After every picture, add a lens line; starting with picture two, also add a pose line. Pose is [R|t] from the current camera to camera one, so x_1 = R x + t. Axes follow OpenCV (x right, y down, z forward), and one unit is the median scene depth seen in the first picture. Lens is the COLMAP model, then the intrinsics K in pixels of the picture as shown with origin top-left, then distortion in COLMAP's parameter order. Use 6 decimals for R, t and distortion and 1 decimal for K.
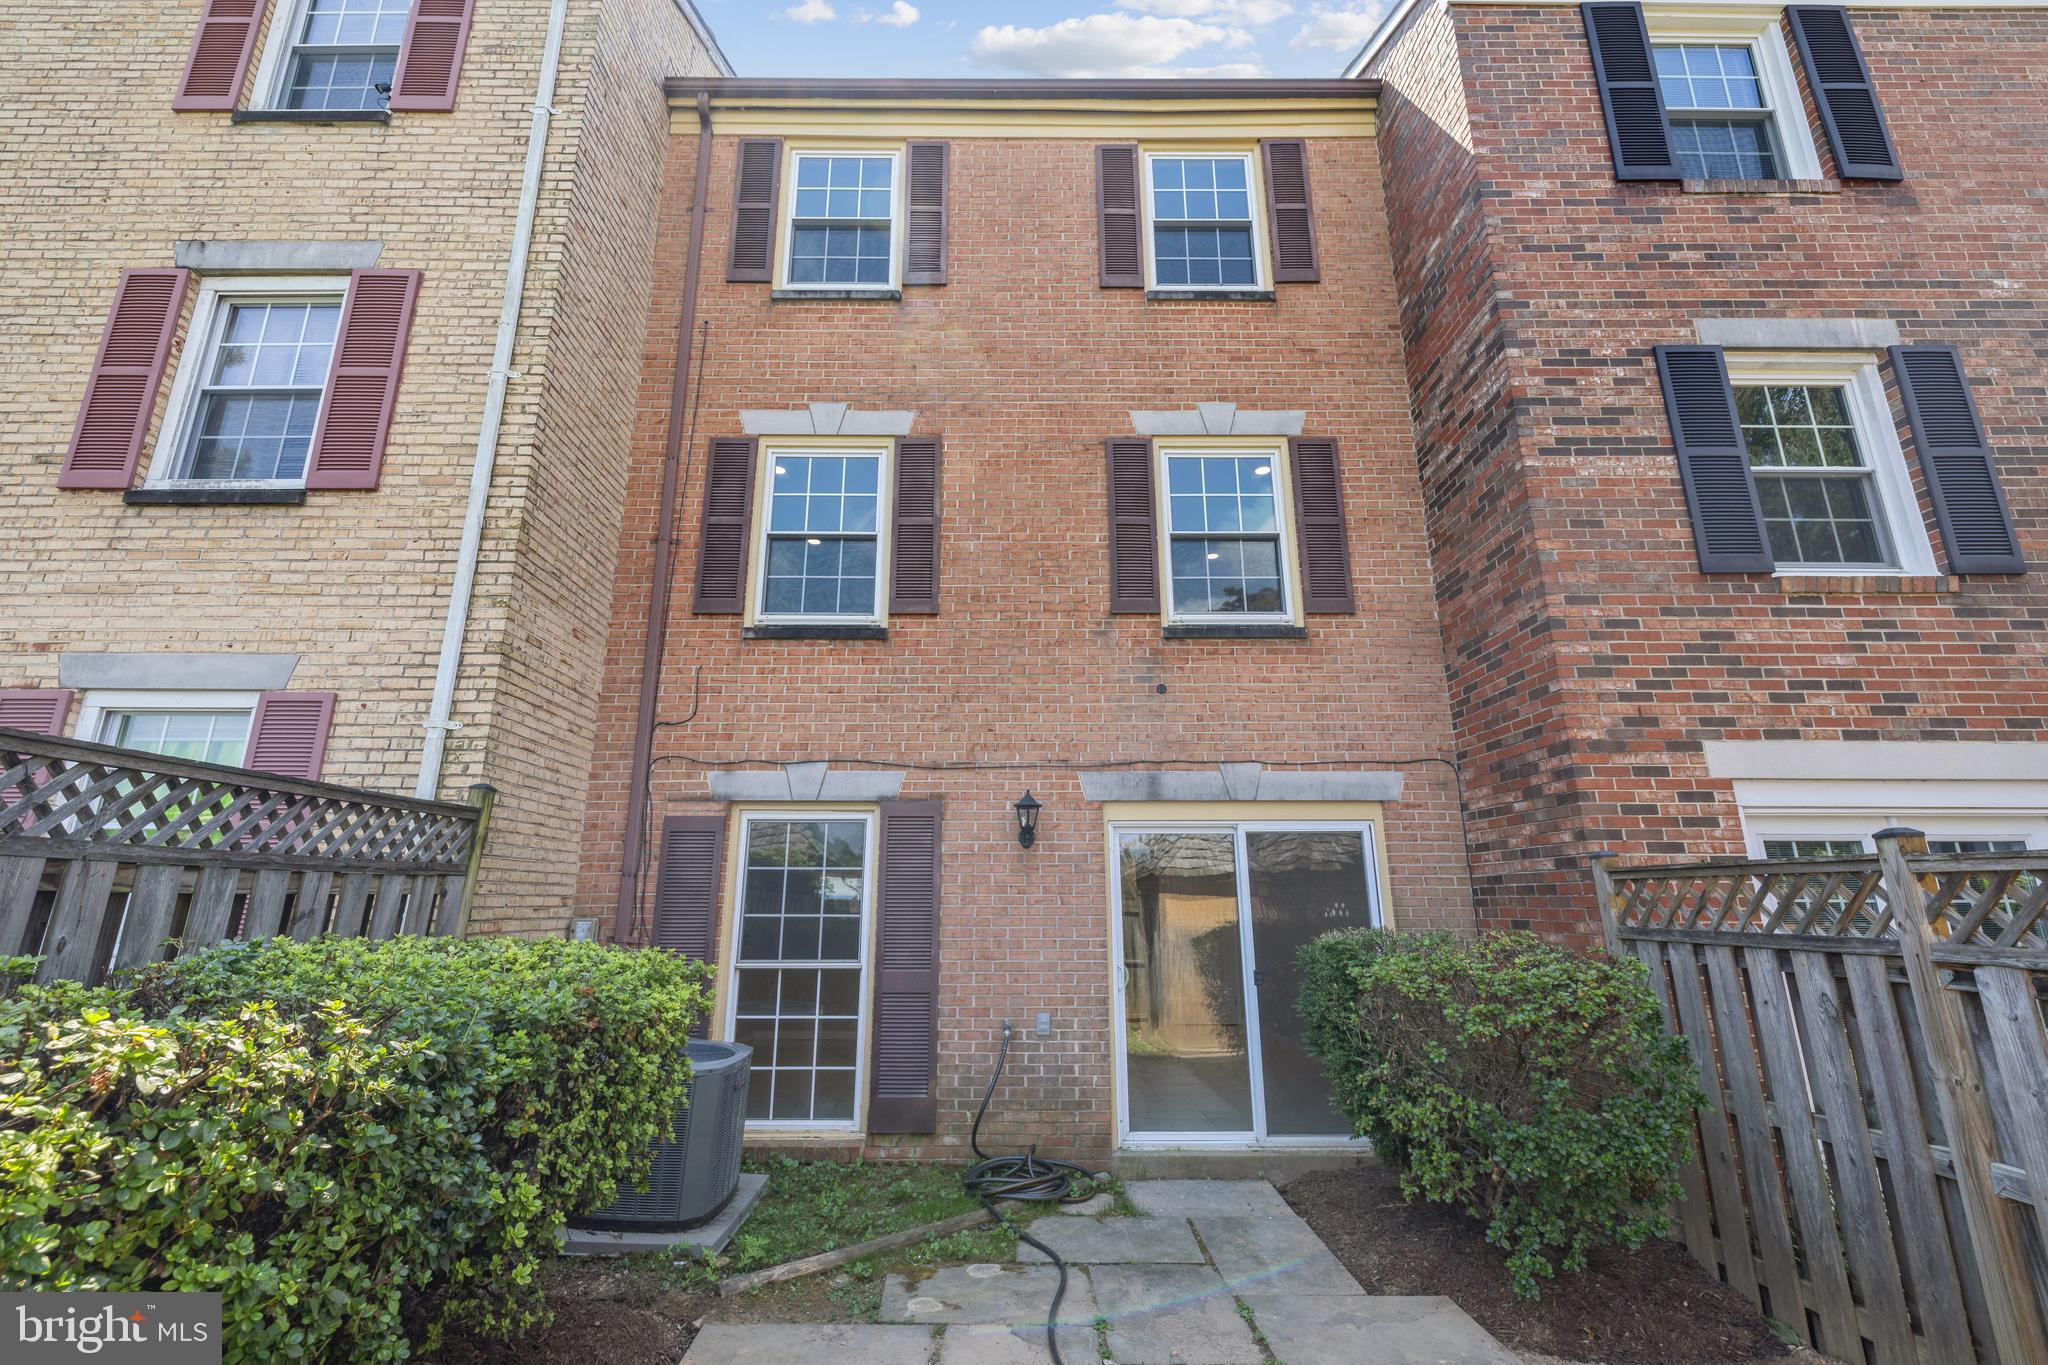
lens RADIAL K [[874.6, 0, 1020.9], [0, 874.6, 681.3], [0, 0, 1]] dist [-0.000622, 0.000203]
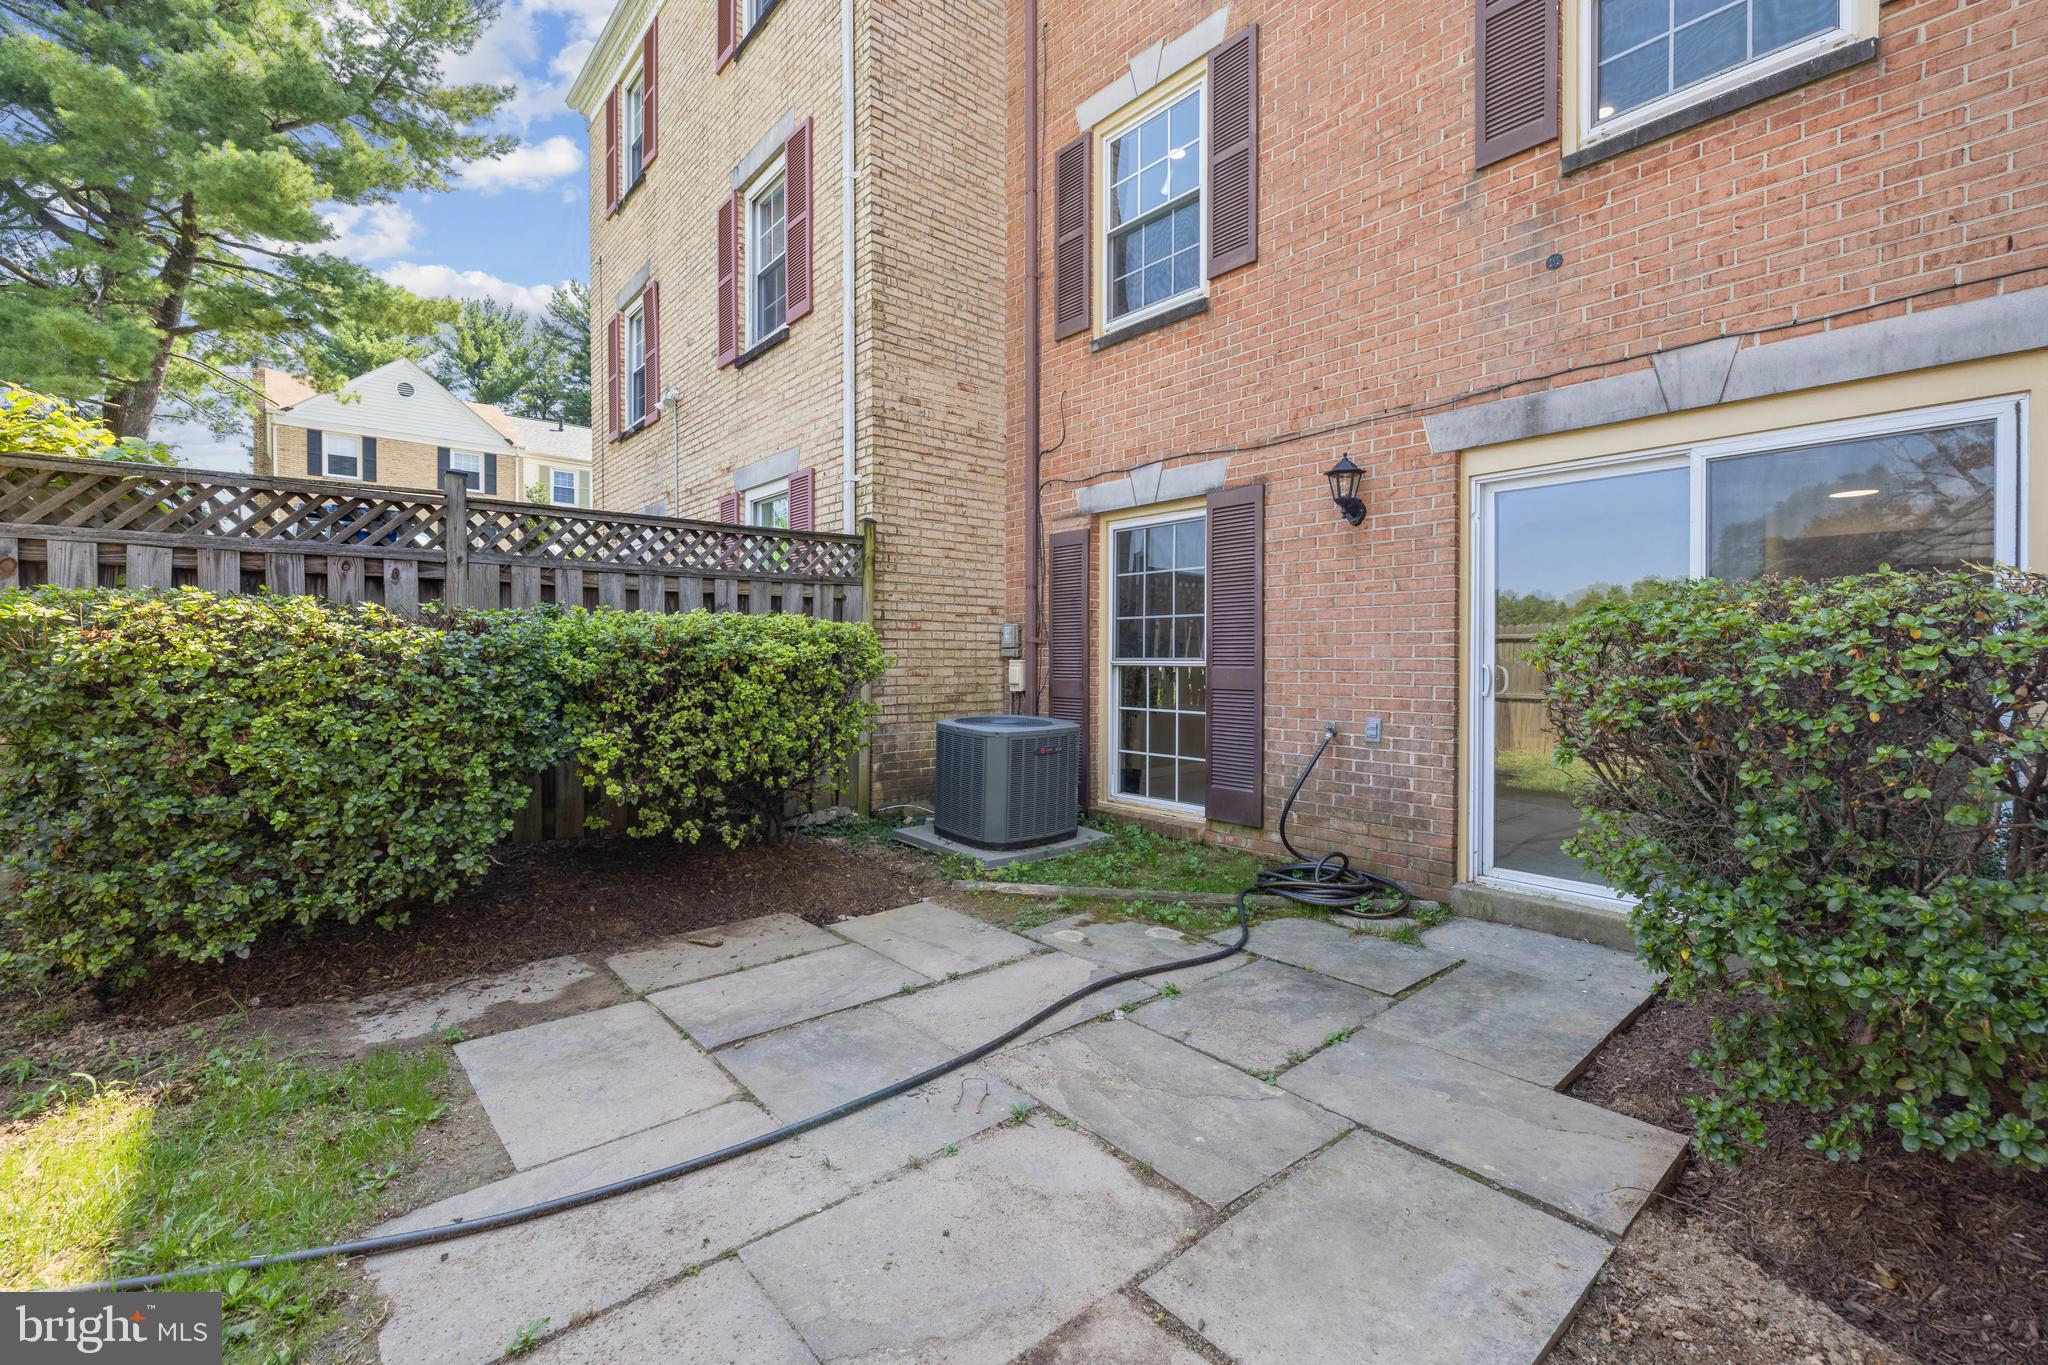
lens RADIAL K [[874.6, 0, 1019.9], [0, 874.6, 677.3], [0, 0, 1]] dist [-0.000622, 0.000203]
pose [[0.641616, 0.016815, -0.766842, 0.458175], [0.187982, 0.965823, 0.178463, 0.130635], [0.743634, -0.258657, 0.616527, 0.243855]]
